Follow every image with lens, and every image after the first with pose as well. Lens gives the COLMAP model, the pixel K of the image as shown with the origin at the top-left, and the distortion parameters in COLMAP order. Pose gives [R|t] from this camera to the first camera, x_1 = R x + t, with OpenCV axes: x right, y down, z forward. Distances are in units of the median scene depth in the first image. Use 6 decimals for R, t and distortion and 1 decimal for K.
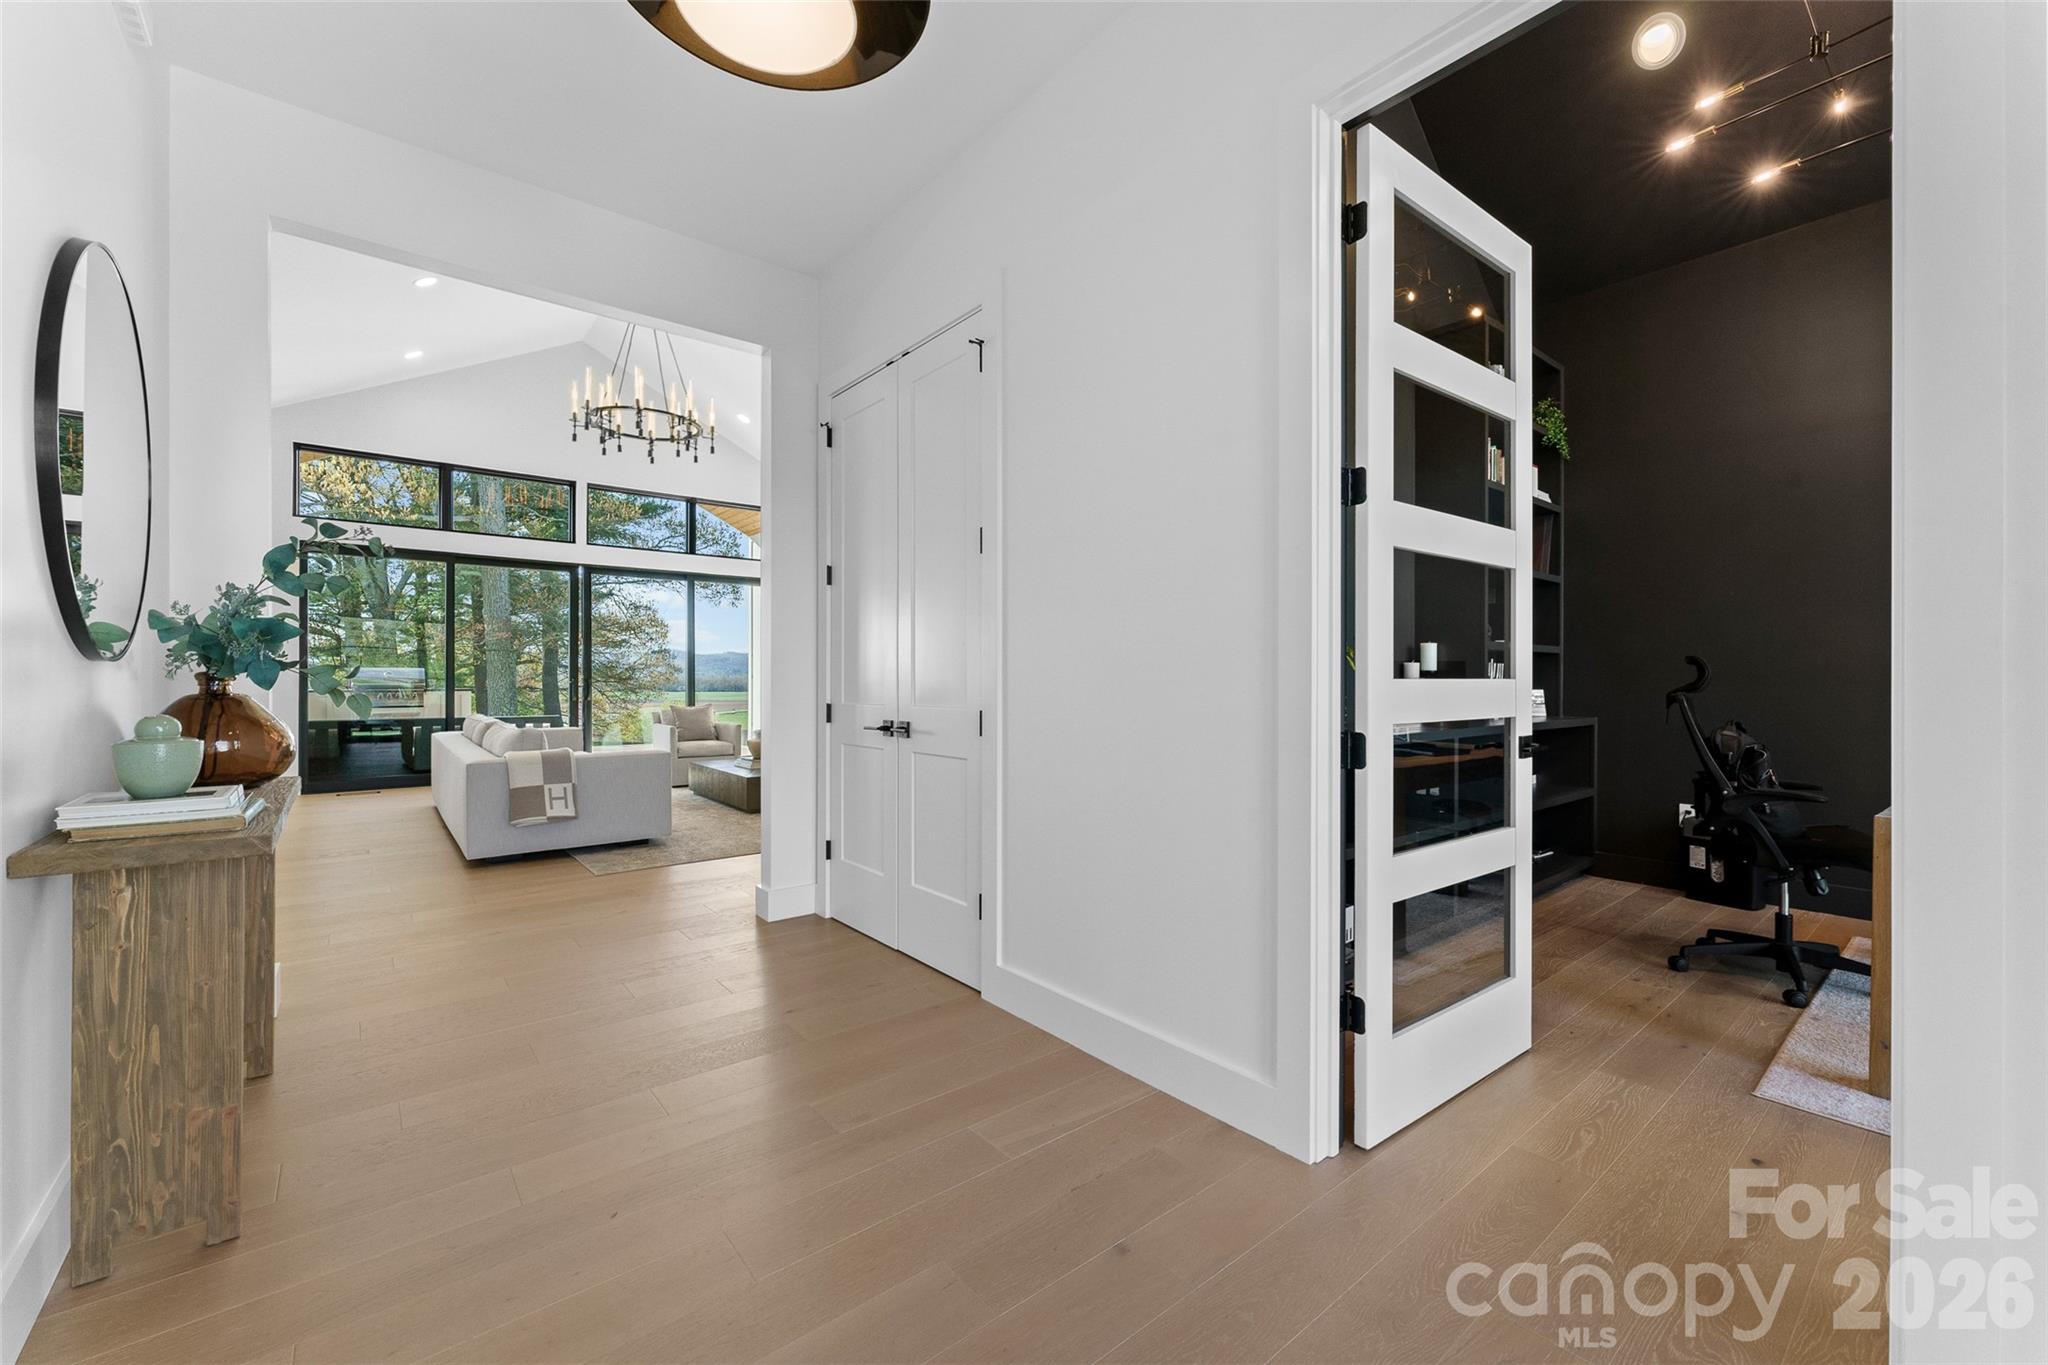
lens RADIAL K [[843.7, 0, 1016.2], [0, 843.7, 671.4], [0, 0, 1]] dist [0.000359, -0.000402]
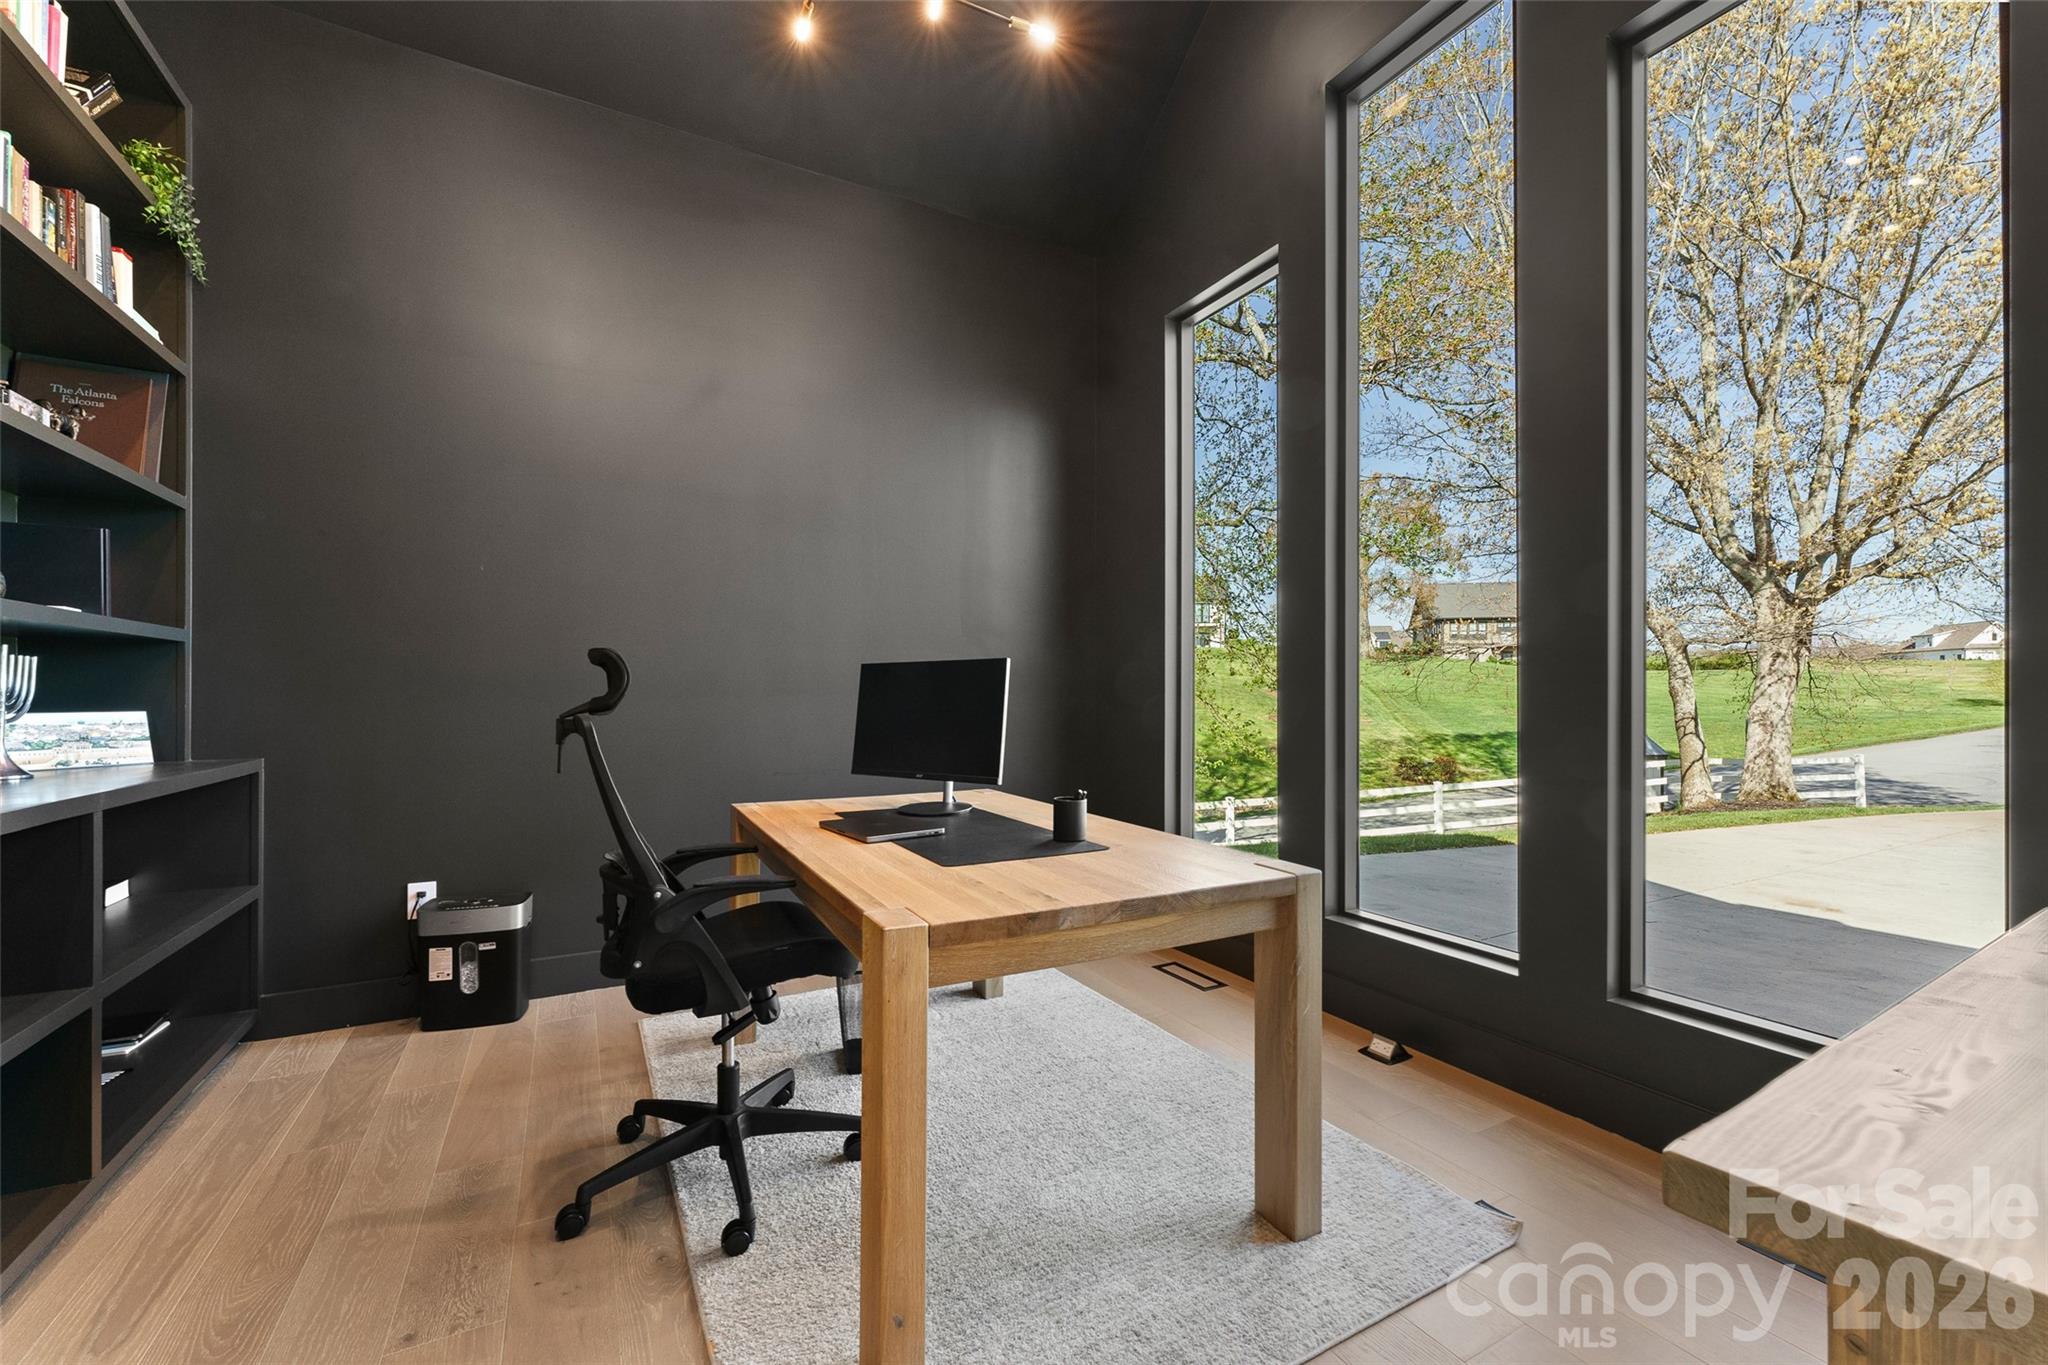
lens RADIAL K [[886.9, 0, 1019.9], [0, 886.9, 686.9], [0, 0, 1]] dist [0.002208, 0.000187]
pose [[0.127196, 0.003093, 0.991873, 0.083587], [-0.008900, 0.999958, -0.001976, 0.001870], [-0.991838, -0.008577, 0.127218, 0.214755]]
